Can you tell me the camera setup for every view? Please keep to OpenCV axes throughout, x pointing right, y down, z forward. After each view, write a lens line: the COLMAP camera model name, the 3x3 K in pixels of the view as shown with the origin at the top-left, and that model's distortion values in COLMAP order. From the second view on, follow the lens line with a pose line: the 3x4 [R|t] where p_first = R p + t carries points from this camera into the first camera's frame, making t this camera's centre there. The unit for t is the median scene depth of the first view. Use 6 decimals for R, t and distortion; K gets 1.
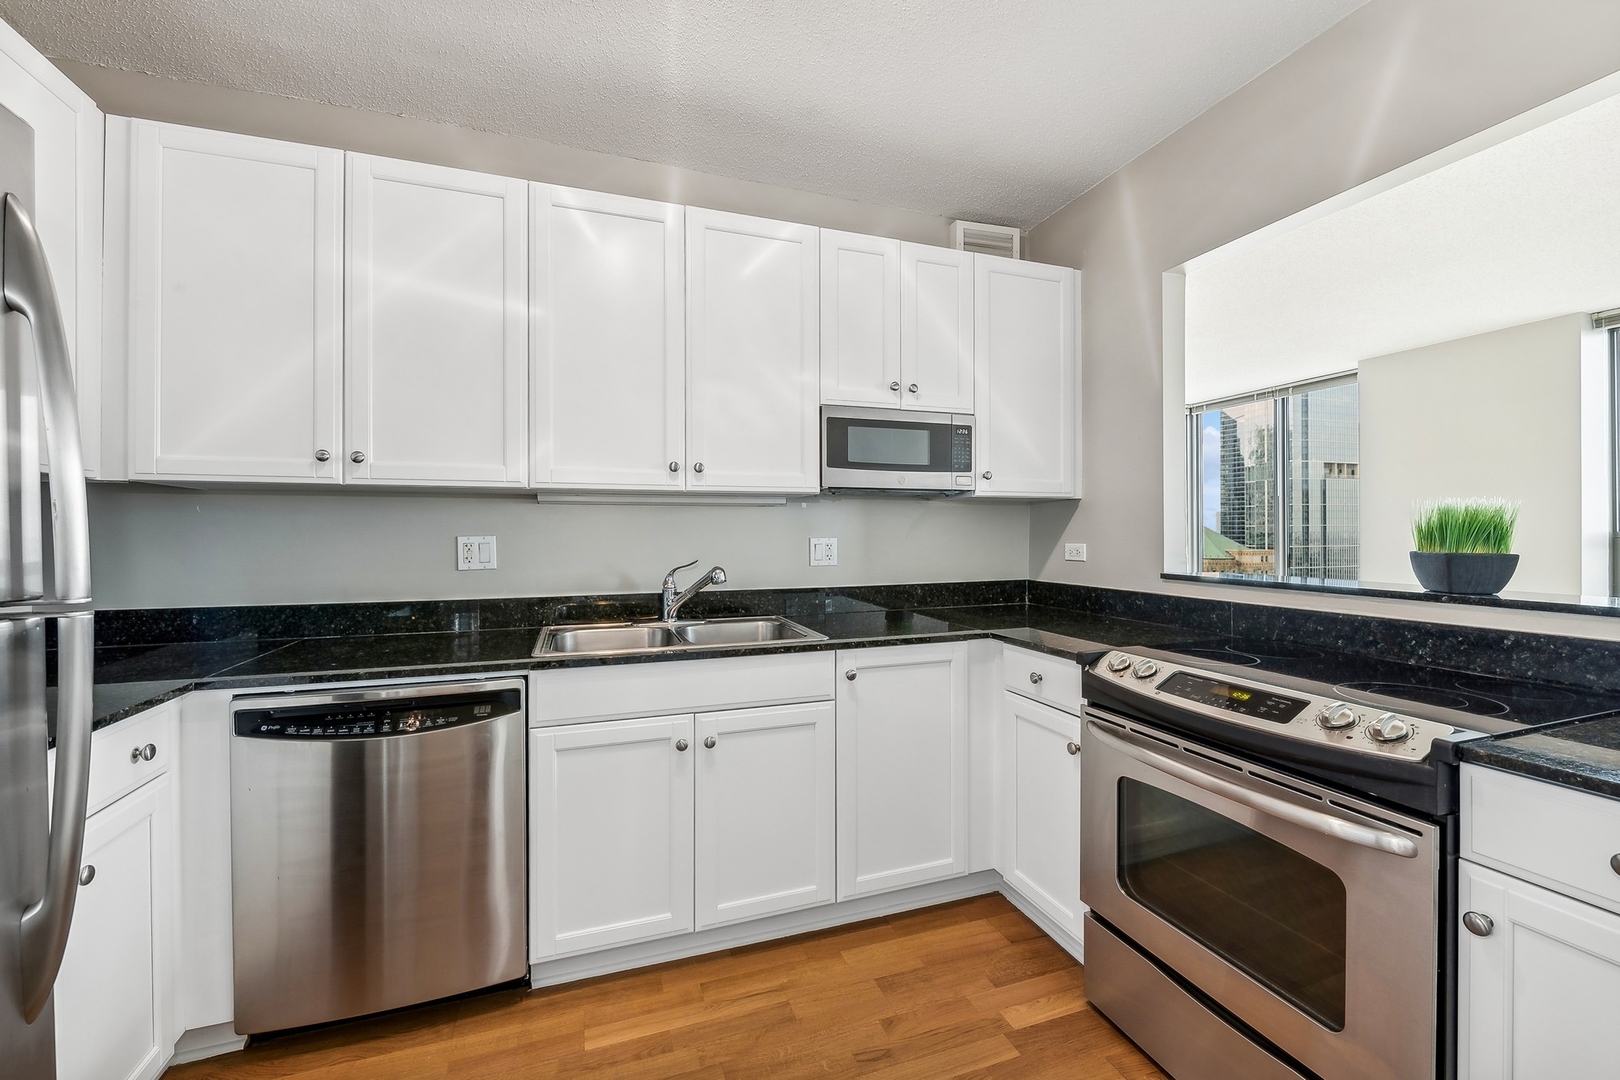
lens RADIAL K [[647.5, 0, 810.5], [0, 647.5, 536.8], [0, 0, 1]] dist [-0.002737, -0.000890]
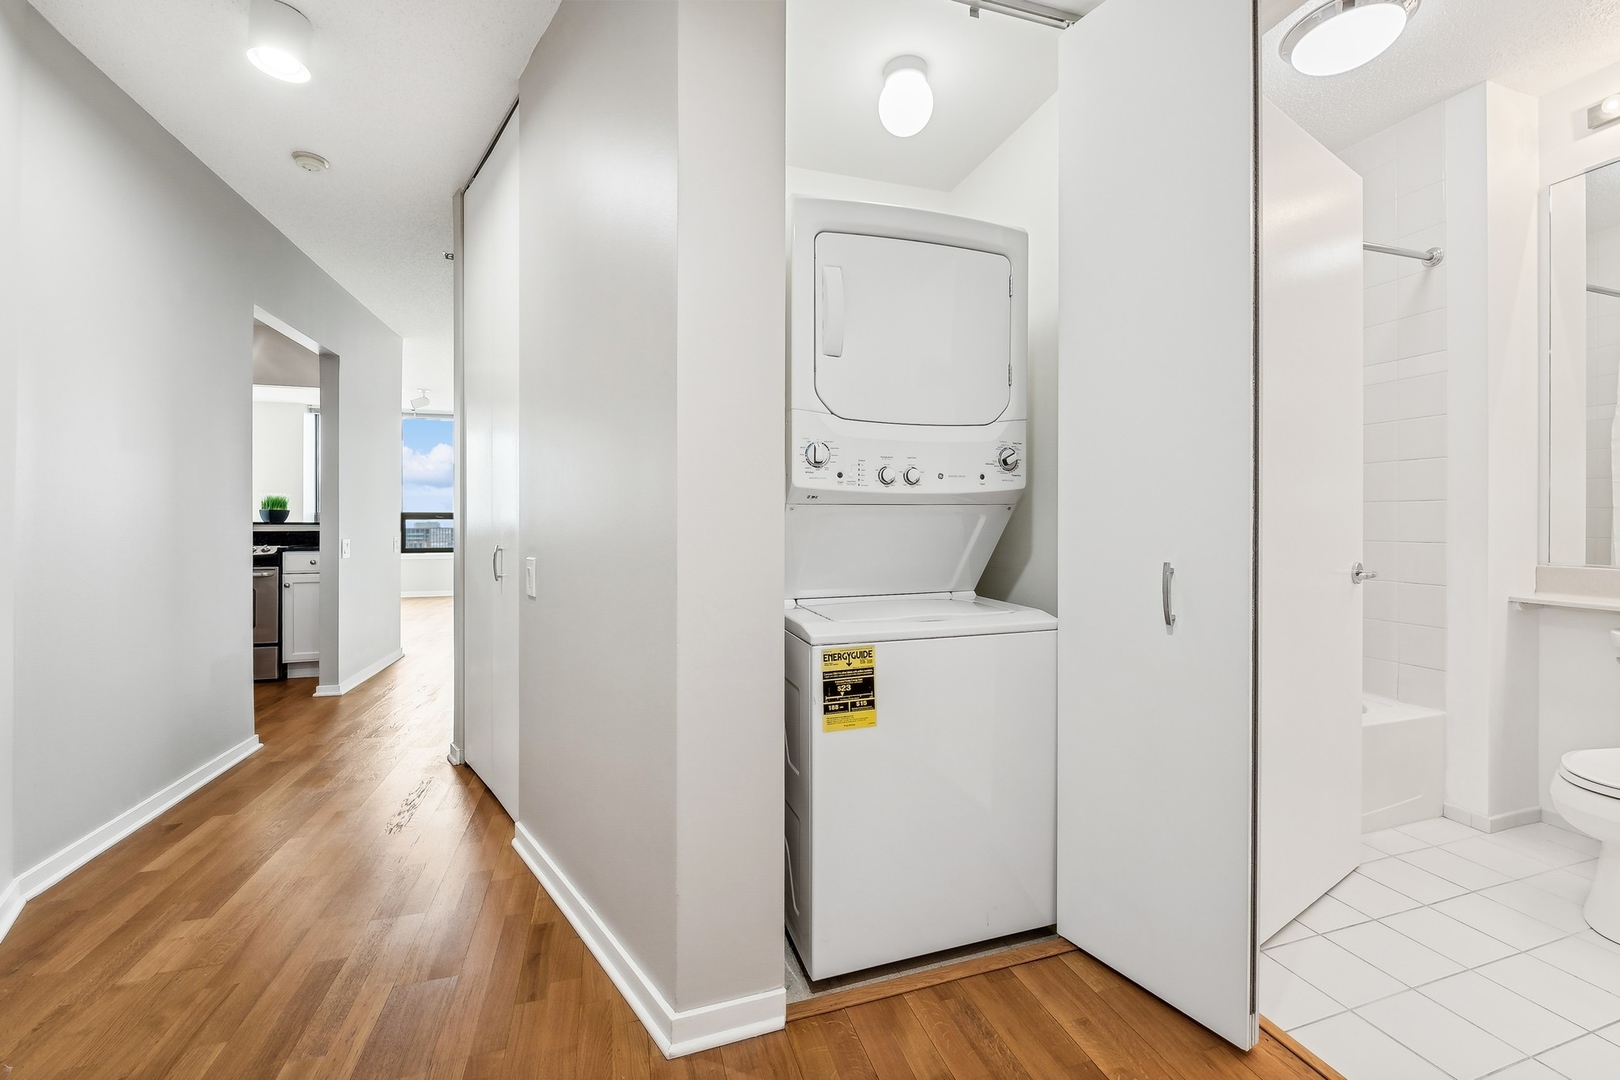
lens RADIAL K [[647.5, 0, 810.9], [0, 647.5, 525.6], [0, 0, 1]] dist [-0.002737, -0.000890]
pose [[0.034122, -0.006942, 0.999394, -2.405055], [0.009158, 0.999936, 0.006633, 0.117337], [-0.999376, 0.008926, 0.034183, -2.031237]]
